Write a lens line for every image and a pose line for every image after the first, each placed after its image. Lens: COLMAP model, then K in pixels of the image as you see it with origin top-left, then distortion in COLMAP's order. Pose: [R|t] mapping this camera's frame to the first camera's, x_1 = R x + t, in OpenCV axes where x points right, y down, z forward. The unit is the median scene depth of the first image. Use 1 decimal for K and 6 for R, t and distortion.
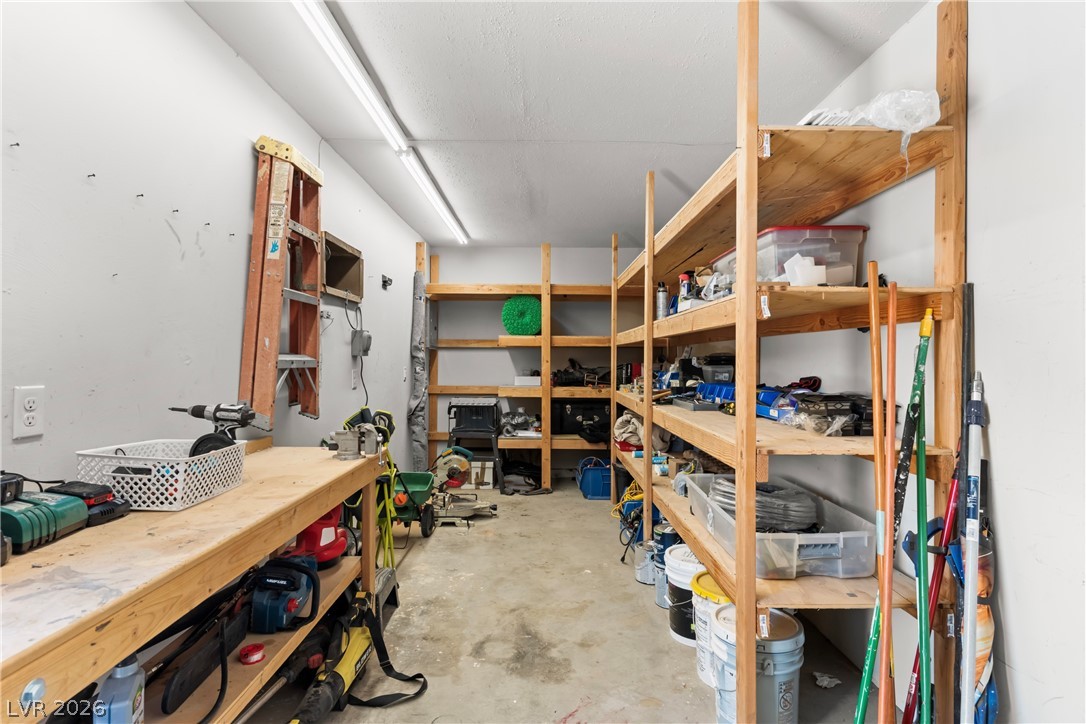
lens RADIAL K [[621.5, 0, 542.8], [0, 621.5, 359.4], [0, 0, 1]] dist [0.000094, 0.000015]
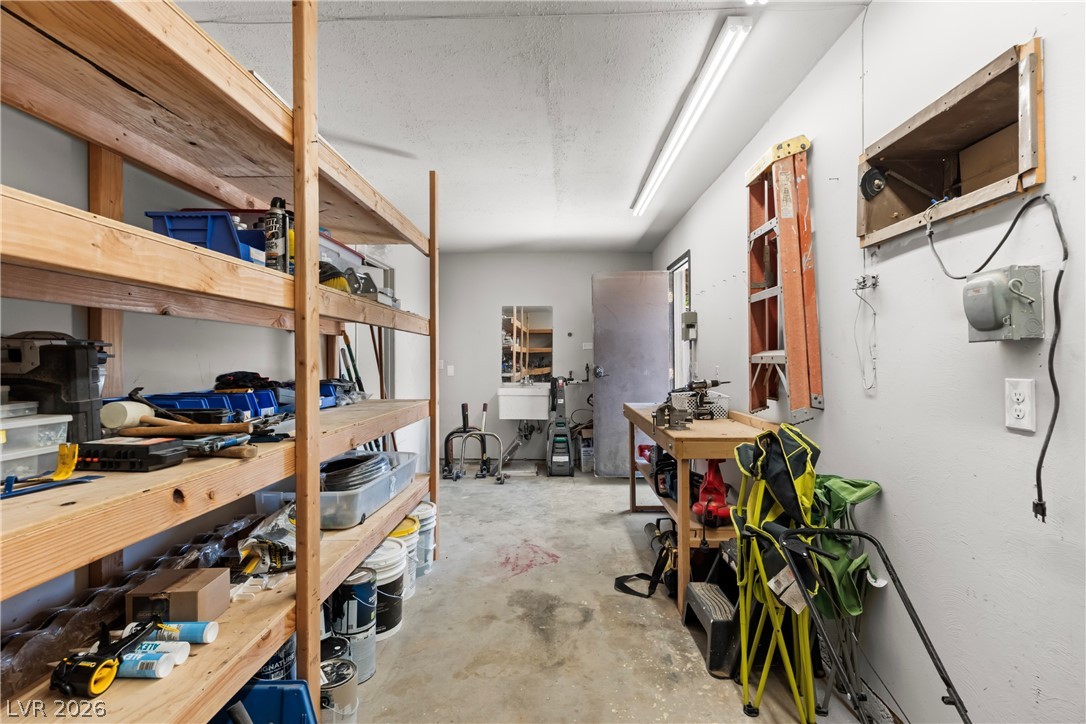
lens RADIAL K [[511.5, 0, 544.3], [0, 511.5, 358.5], [0, 0, 1]] dist [0.003750, 0.001690]
pose [[-0.999634, 0.000043, 0.027044, -0.050750], [-0.000022, 0.999997, -0.002414, 0.008956], [-0.027044, -0.002413, -0.999631, 1.885660]]
